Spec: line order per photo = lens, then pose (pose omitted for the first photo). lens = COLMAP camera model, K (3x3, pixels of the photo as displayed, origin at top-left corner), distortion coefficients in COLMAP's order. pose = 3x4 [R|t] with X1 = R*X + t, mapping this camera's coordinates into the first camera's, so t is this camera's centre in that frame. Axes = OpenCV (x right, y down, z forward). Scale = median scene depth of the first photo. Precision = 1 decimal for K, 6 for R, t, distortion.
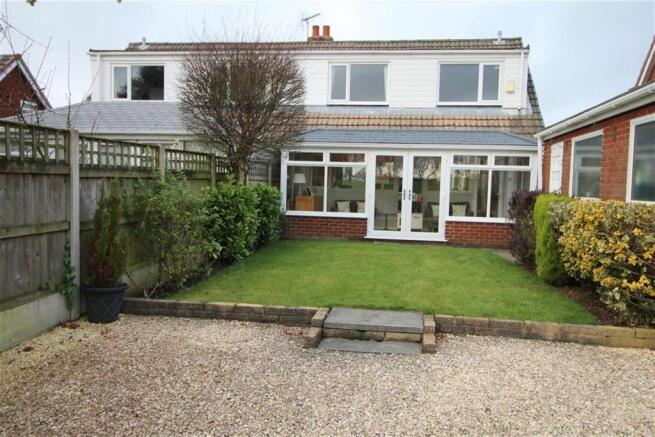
lens RADIAL K [[518.1, 0, 331.1], [0, 518.1, 219.0], [0, 0, 1]] dist [0.013967, -0.001849]
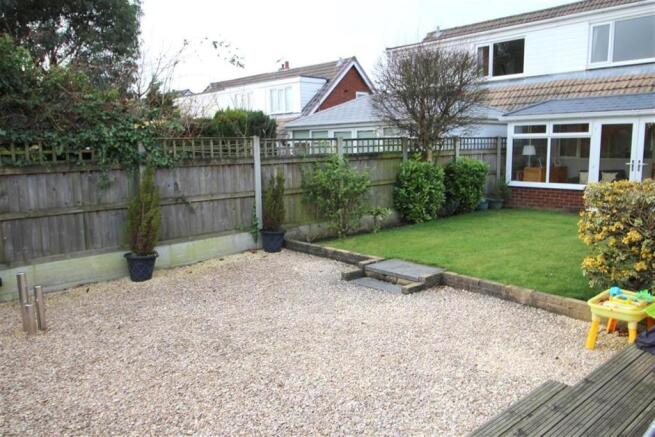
lens RADIAL K [[518.1, 0, 331.1], [0, 518.1, 219.0], [0, 0, 1]] dist [0.013967, -0.001849]
pose [[0.762208, 0.057379, -0.644784, 0.771190], [-0.012075, 0.997151, 0.074461, -0.032816], [0.647220, -0.048969, 0.760729, -0.132736]]
